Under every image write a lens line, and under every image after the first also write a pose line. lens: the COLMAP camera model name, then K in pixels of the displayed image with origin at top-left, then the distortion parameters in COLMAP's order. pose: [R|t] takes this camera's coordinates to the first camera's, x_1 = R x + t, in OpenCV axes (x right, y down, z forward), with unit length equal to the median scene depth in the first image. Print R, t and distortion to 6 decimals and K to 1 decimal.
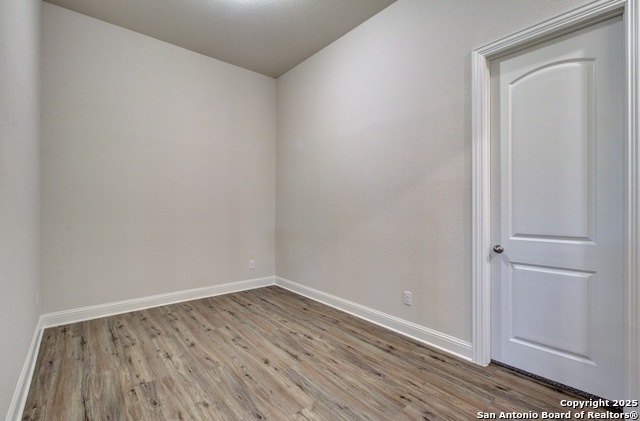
lens RADIAL K [[298.3, 0, 321.7], [0, 298.3, 207.8], [0, 0, 1]] dist [0.003685, 0.000620]
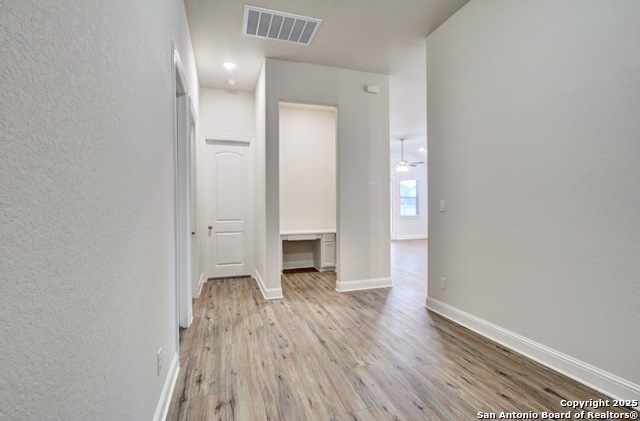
lens RADIAL K [[298.3, 0, 319.9], [0, 298.3, 210.1], [0, 0, 1]] dist [0.003685, 0.000620]
pose [[-0.930015, 0.001860, 0.367518, -0.307181], [0.004931, 0.999960, 0.007418, 0.000492], [-0.367490, 0.008711, -0.929987, 1.944202]]
